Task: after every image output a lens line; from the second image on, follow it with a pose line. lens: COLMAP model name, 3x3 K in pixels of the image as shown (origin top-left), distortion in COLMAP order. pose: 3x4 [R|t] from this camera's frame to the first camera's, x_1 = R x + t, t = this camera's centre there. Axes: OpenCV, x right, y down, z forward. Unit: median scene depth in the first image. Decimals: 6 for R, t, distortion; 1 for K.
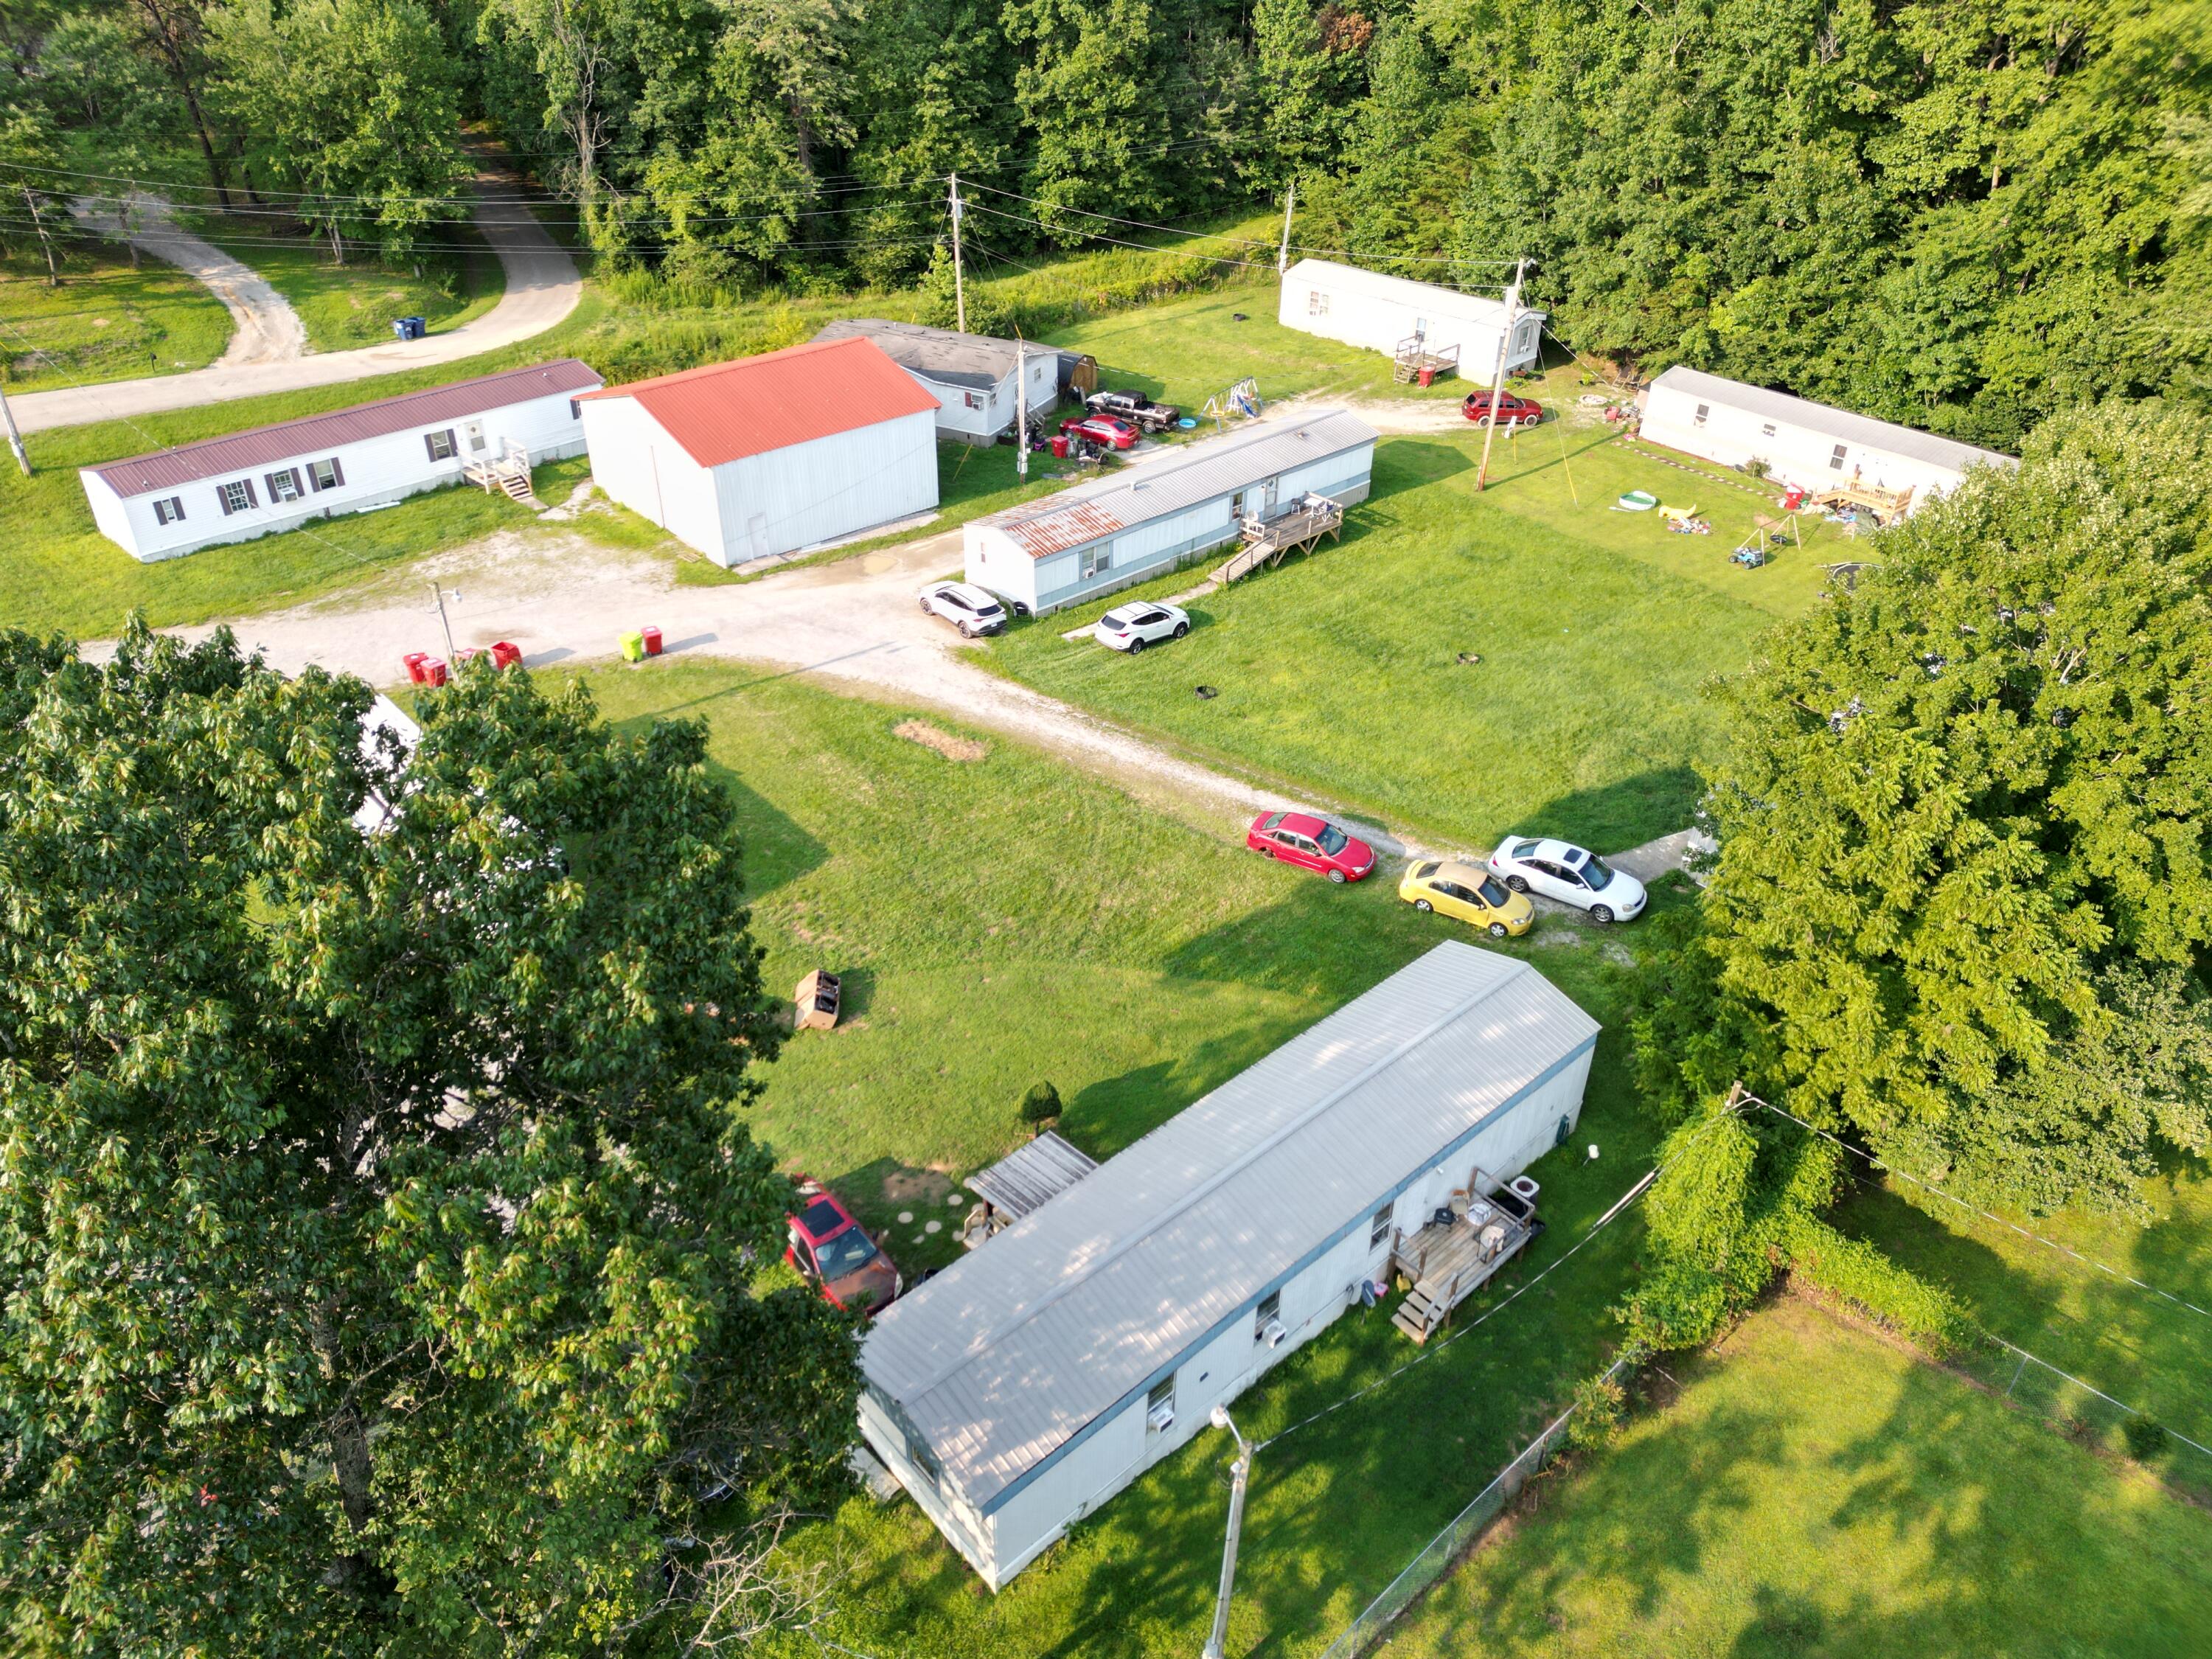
lens RADIAL K [[1550.1, 0, 1105.6], [0, 1550.1, 820.9], [0, 0, 1]] dist [0.062822, -0.047583]
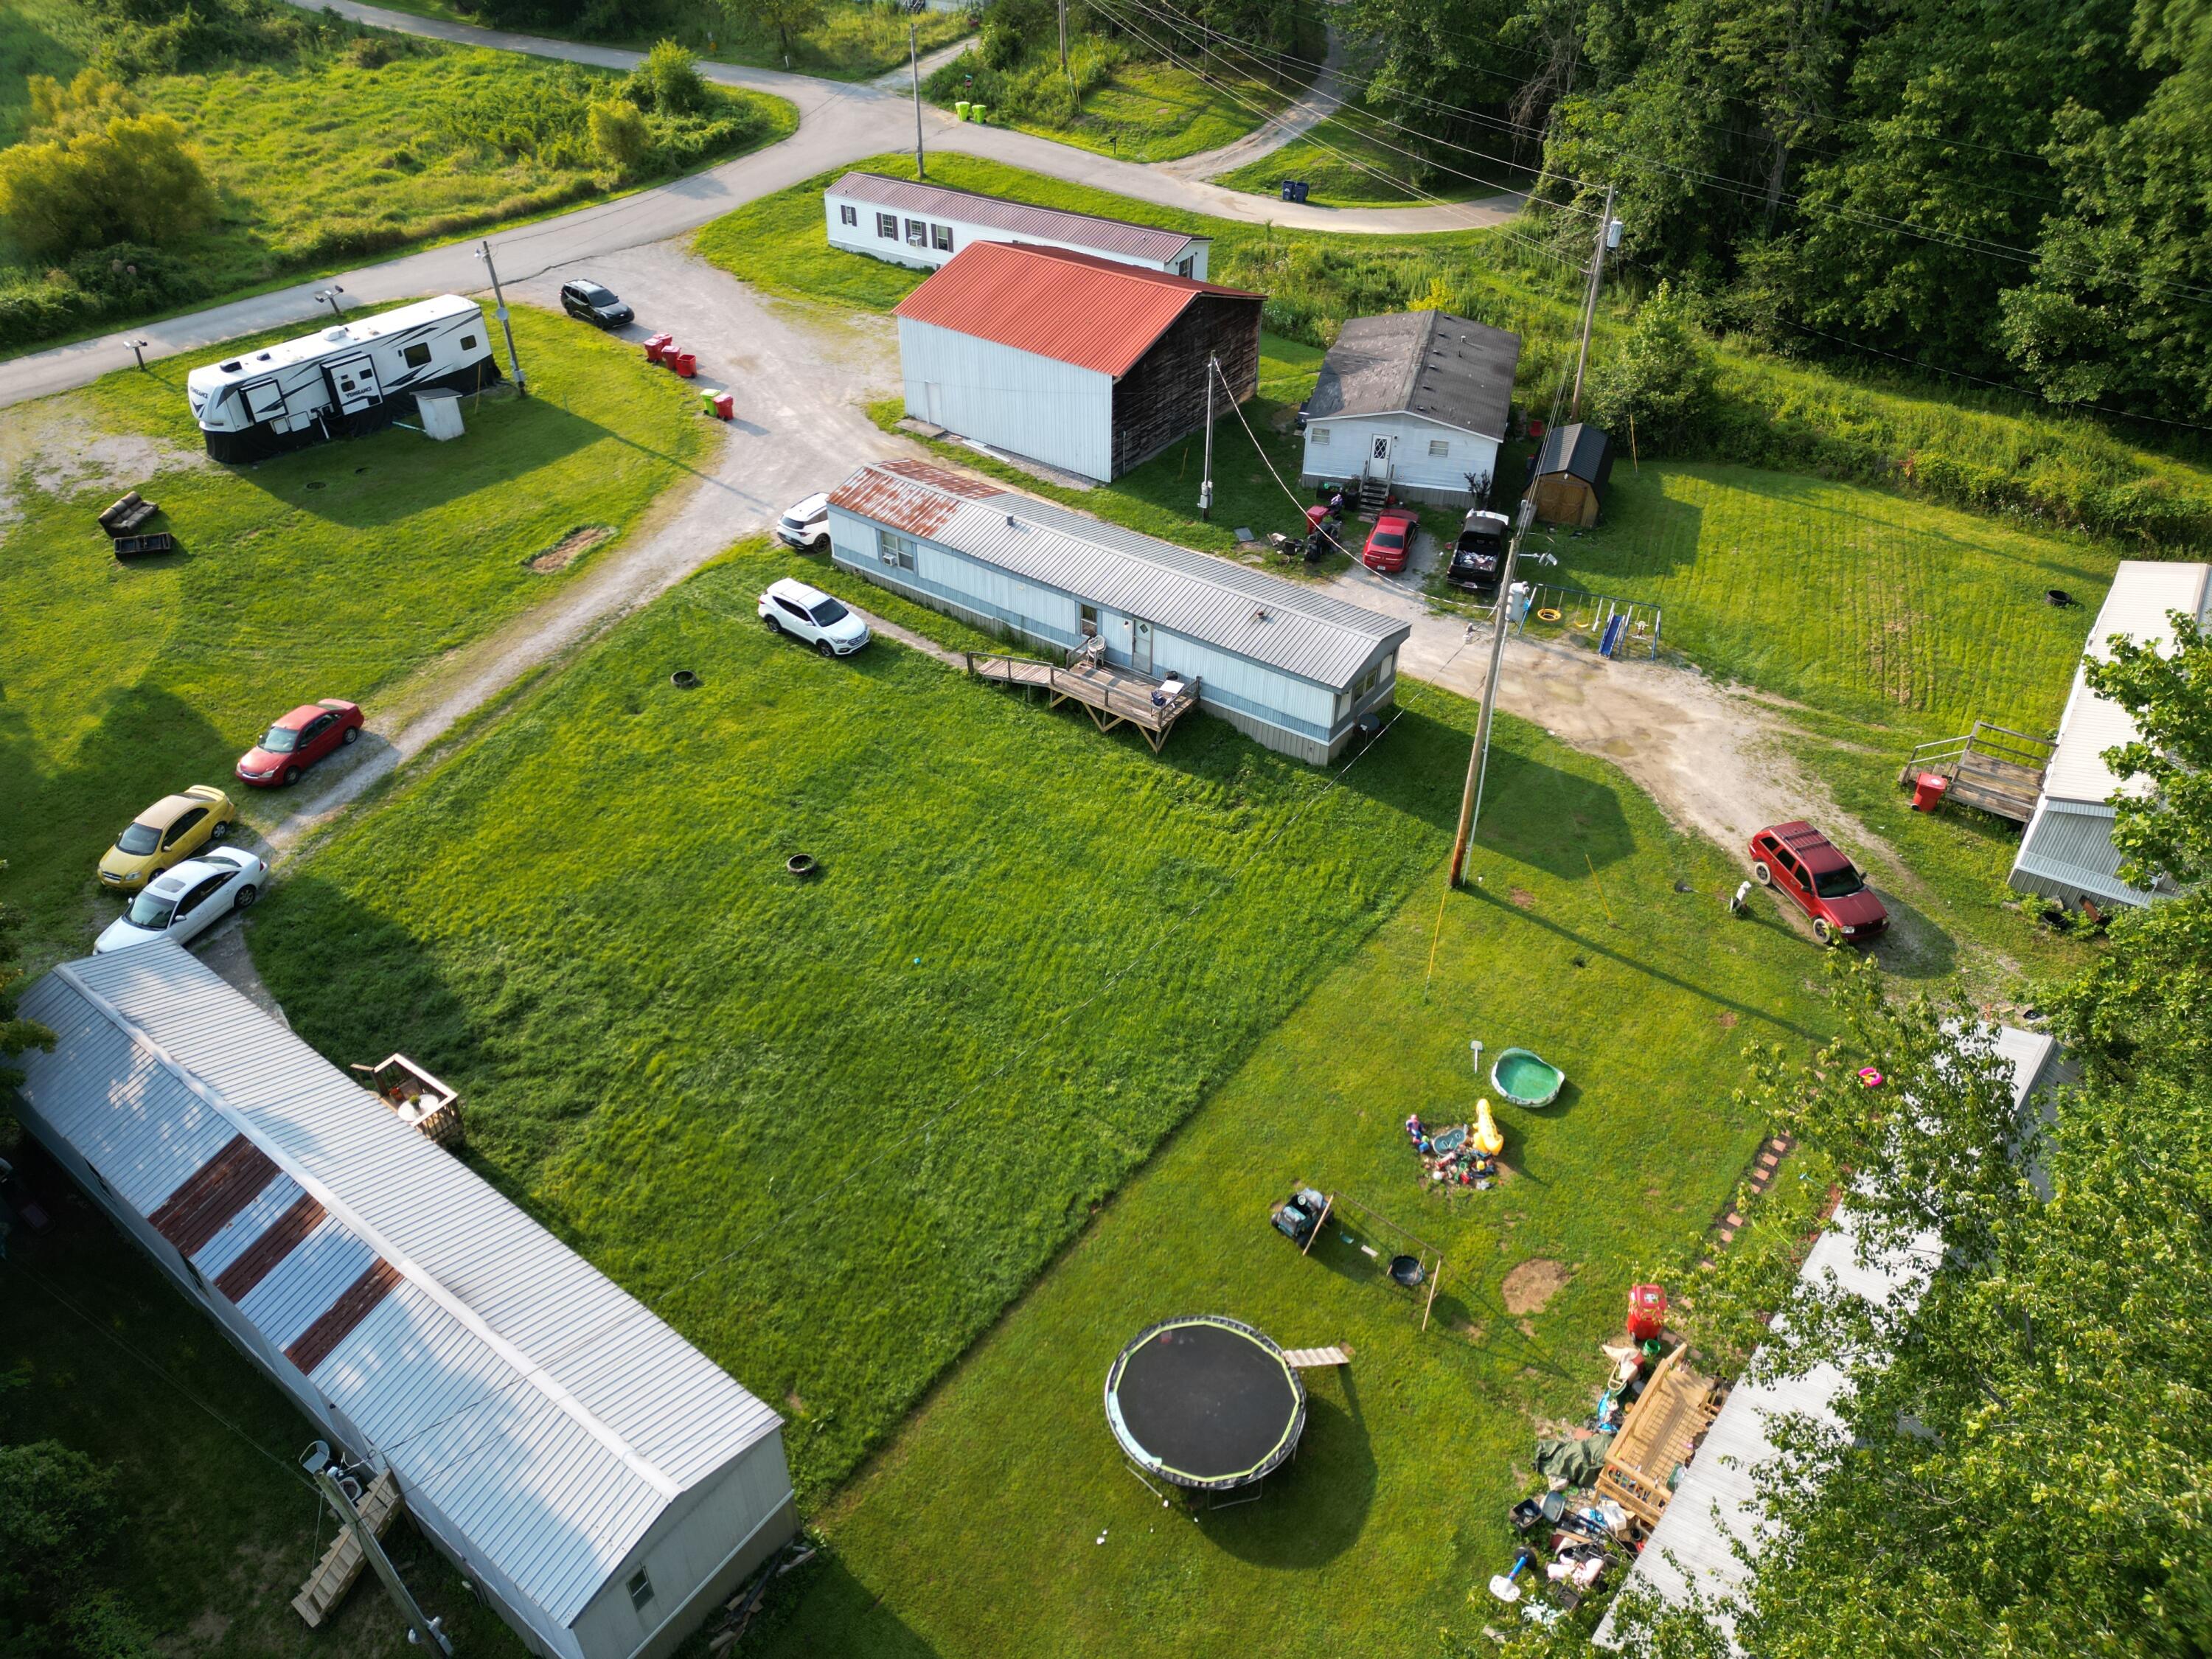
lens RADIAL K [[1546.5, 0, 1110.5], [0, 1546.5, 825.8], [0, 0, 1]] dist [0.080249, -0.083378]
pose [[0.194603, 0.582372, -0.789286, 0.720160], [-0.540952, 0.734958, 0.408912, -0.431036], [0.818230, 0.347390, 0.458060, 0.676711]]
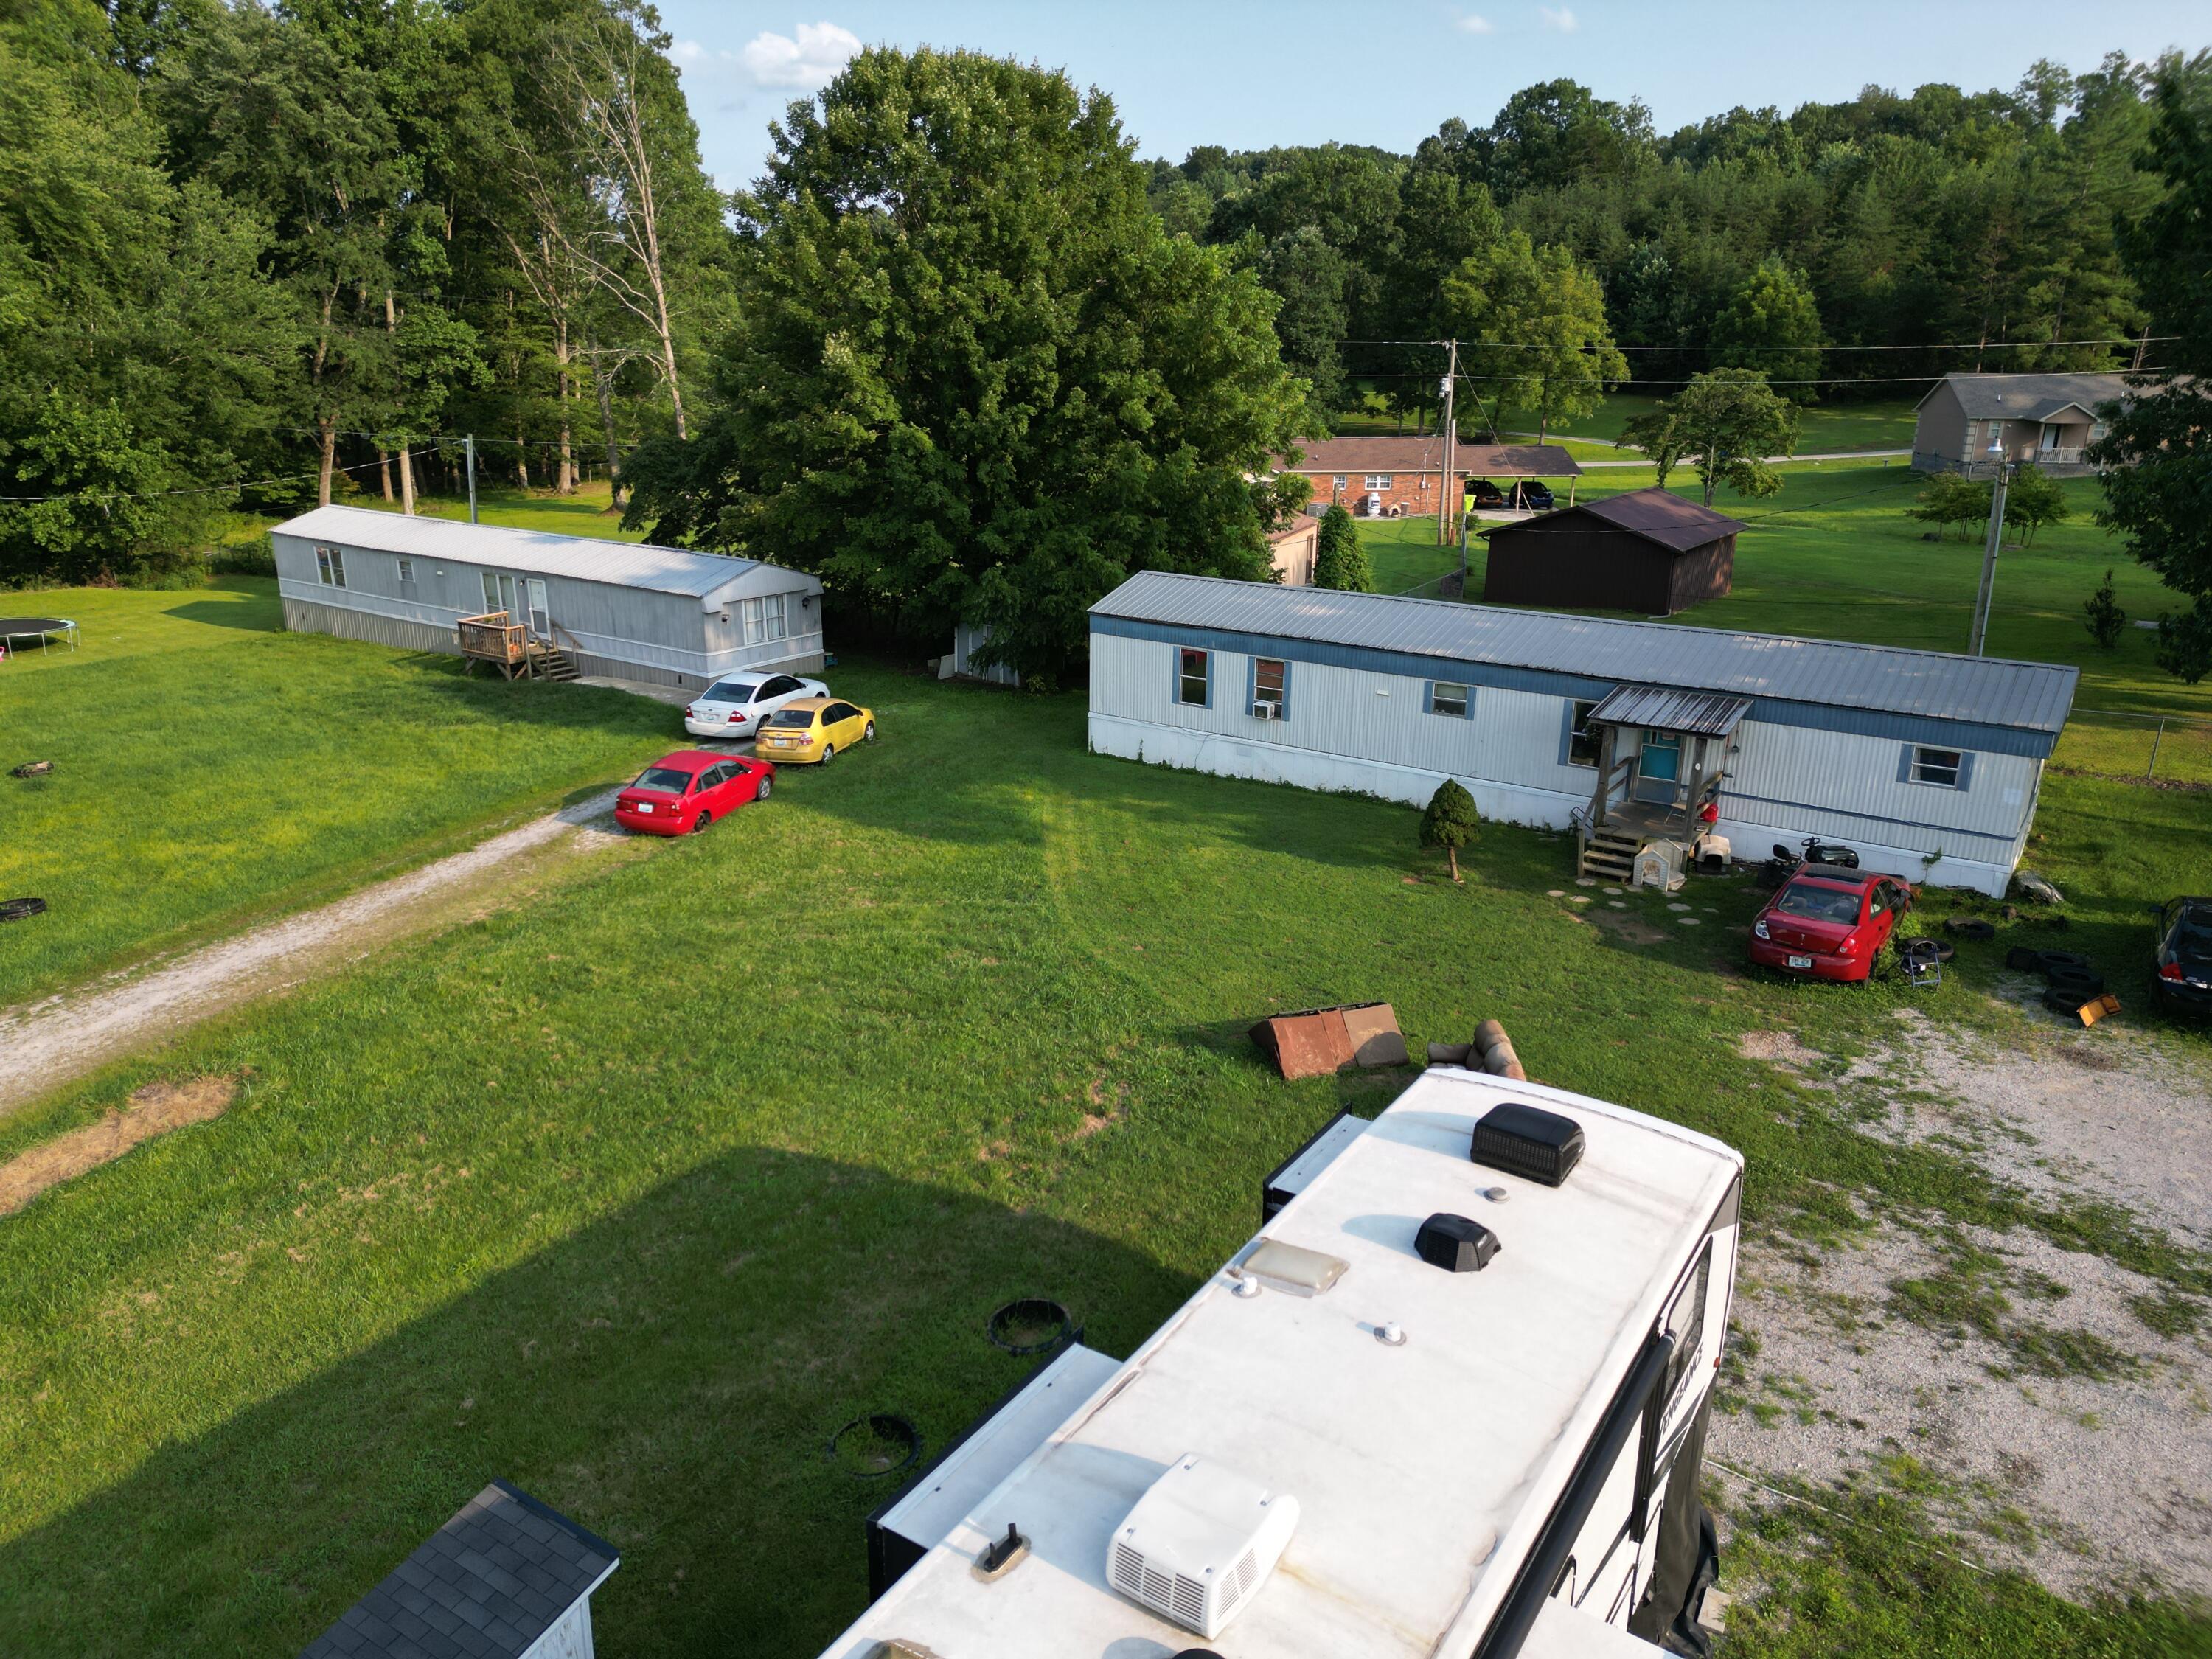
lens RADIAL K [[1550.3, 0, 1114.0], [0, 1550.3, 819.9], [0, 0, 1]] dist [0.080383, -0.078855]
pose [[-0.244351, -0.309268, 0.919046, -0.353414], [0.524198, 0.755225, 0.393512, -0.096595], [-0.815787, 0.577917, -0.022422, 0.606109]]
